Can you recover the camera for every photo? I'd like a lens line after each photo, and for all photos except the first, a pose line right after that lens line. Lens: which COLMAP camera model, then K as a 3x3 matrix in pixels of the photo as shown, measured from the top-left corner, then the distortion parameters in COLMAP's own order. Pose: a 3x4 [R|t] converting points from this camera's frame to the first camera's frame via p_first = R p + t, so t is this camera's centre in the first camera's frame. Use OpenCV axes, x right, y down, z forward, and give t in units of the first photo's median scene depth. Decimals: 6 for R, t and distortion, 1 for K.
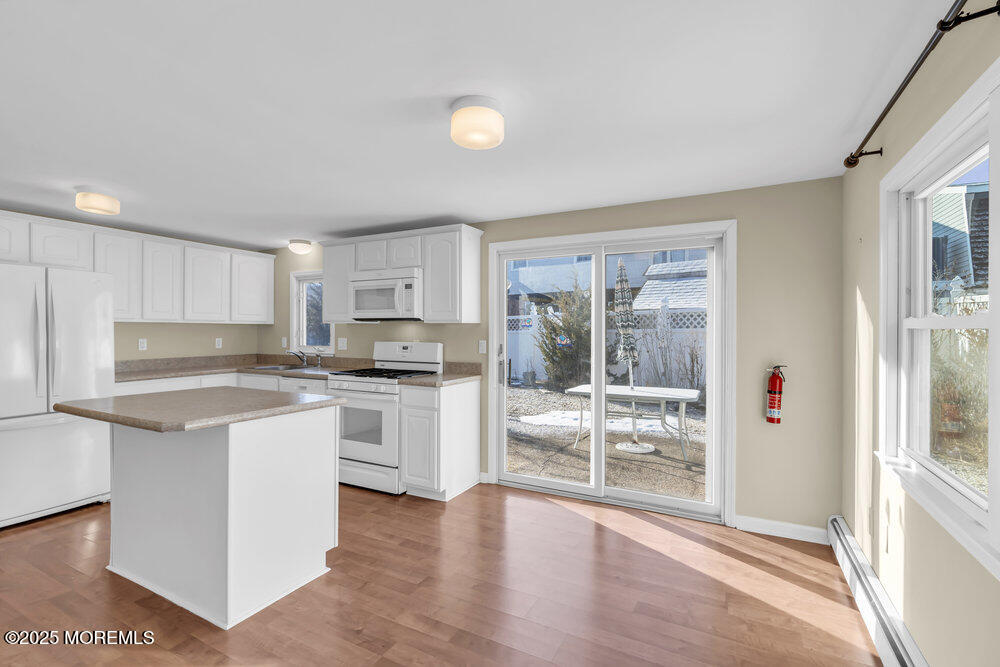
lens RADIAL K [[452.6, 0, 505.0], [0, 452.6, 332.5], [0, 0, 1]] dist [-0.012082, 0.003748]
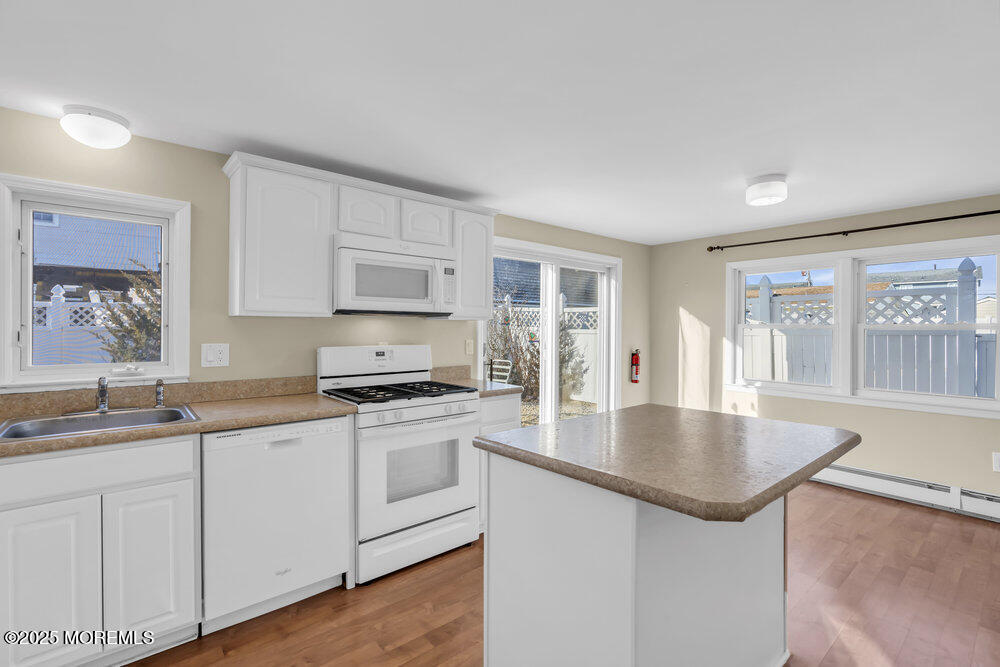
lens RADIAL K [[452.6, 0, 497.0], [0, 452.6, 333.1], [0, 0, 1]] dist [-0.012082, 0.003748]
pose [[0.380138, -0.009957, 0.924876, -0.839515], [0.002416, 0.999949, 0.009772, -0.004601], [-0.924926, -0.001481, 0.380143, 0.595803]]
